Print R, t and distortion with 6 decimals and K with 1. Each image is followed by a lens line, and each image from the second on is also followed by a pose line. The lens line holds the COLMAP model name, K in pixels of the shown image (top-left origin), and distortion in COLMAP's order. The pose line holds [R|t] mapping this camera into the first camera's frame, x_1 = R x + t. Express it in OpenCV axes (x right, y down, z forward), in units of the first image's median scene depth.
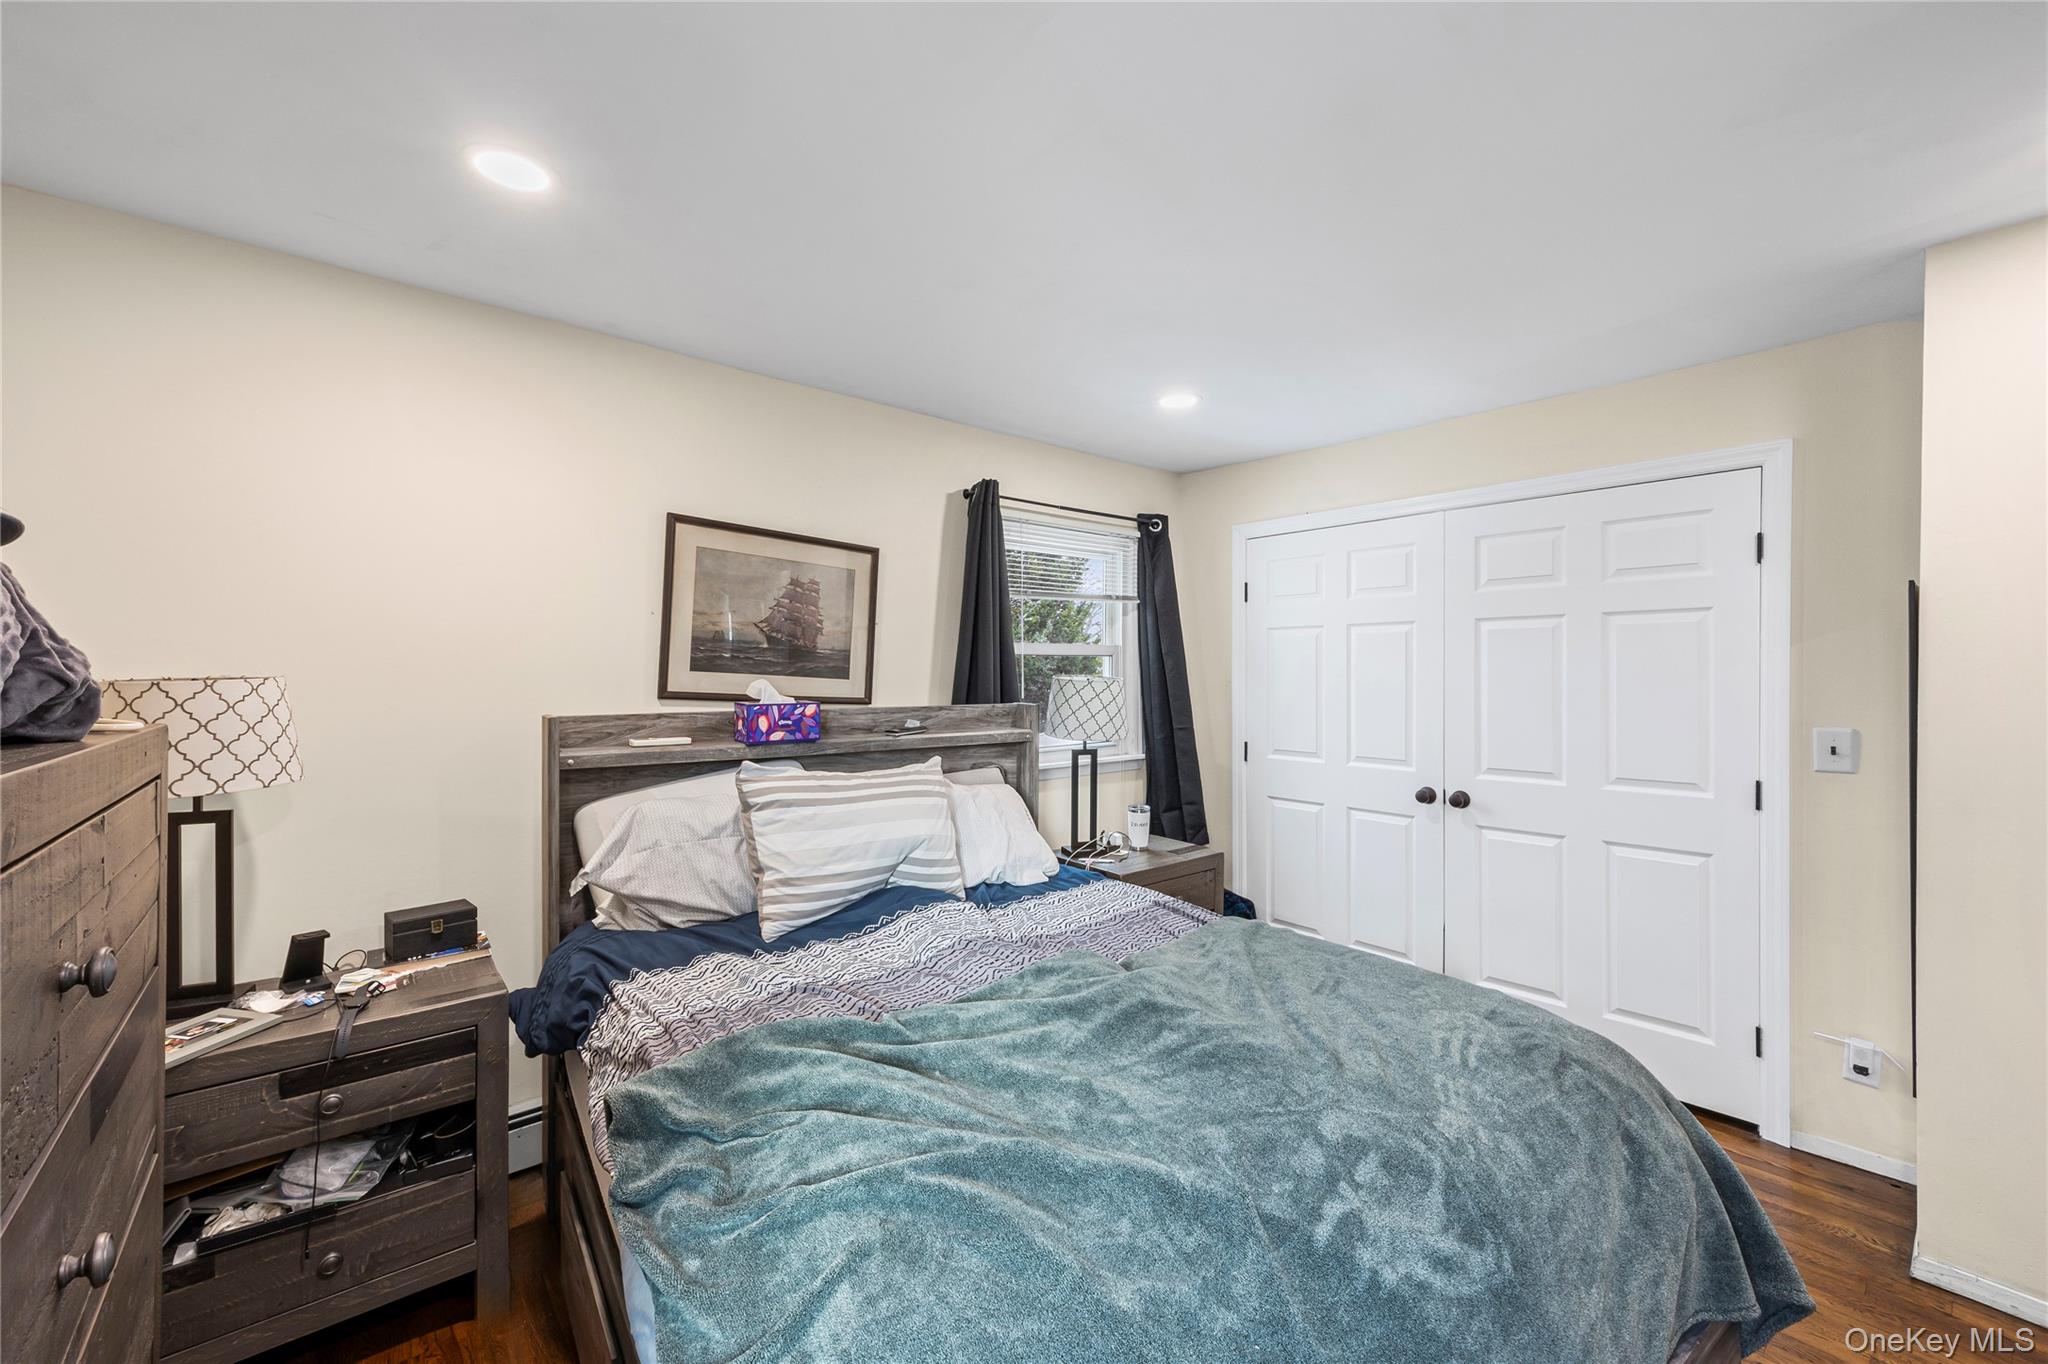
lens RADIAL K [[836.6, 0, 1027.9], [0, 836.6, 681.8], [0, 0, 1]] dist [-0.000211, -0.000005]
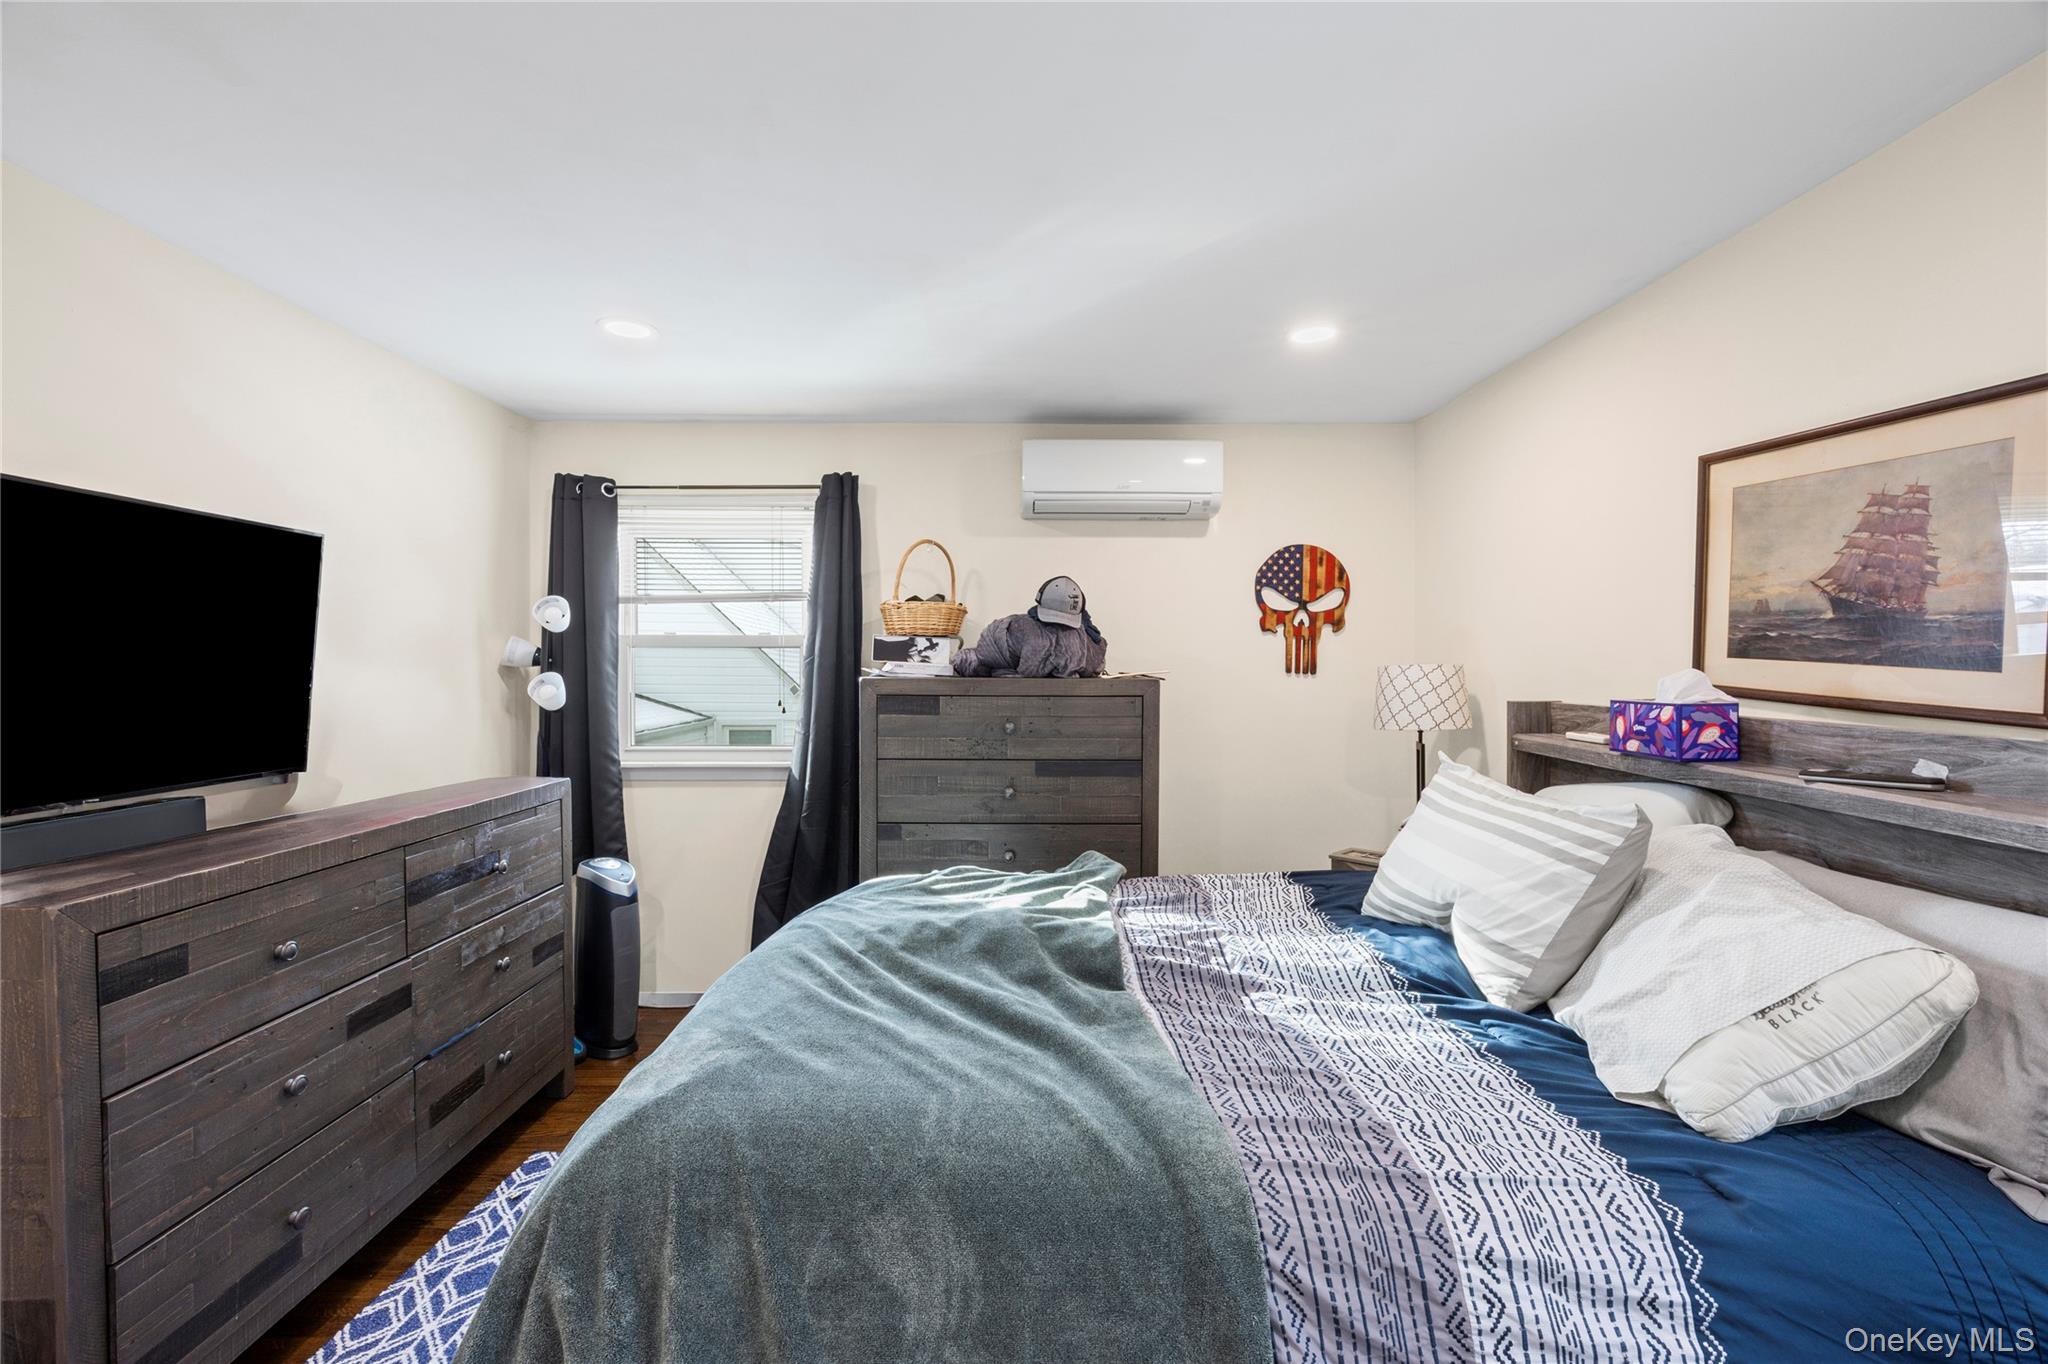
lens RADIAL K [[861.7, 0, 1026.5], [0, 861.7, 678.2], [0, 0, 1]] dist [-0.000463, -0.000031]
pose [[-0.642379, 0.008715, -0.766337, 0.582037], [-0.012946, 0.999669, 0.022221, -0.003752], [0.766277, 0.024196, -0.642054, 1.011643]]
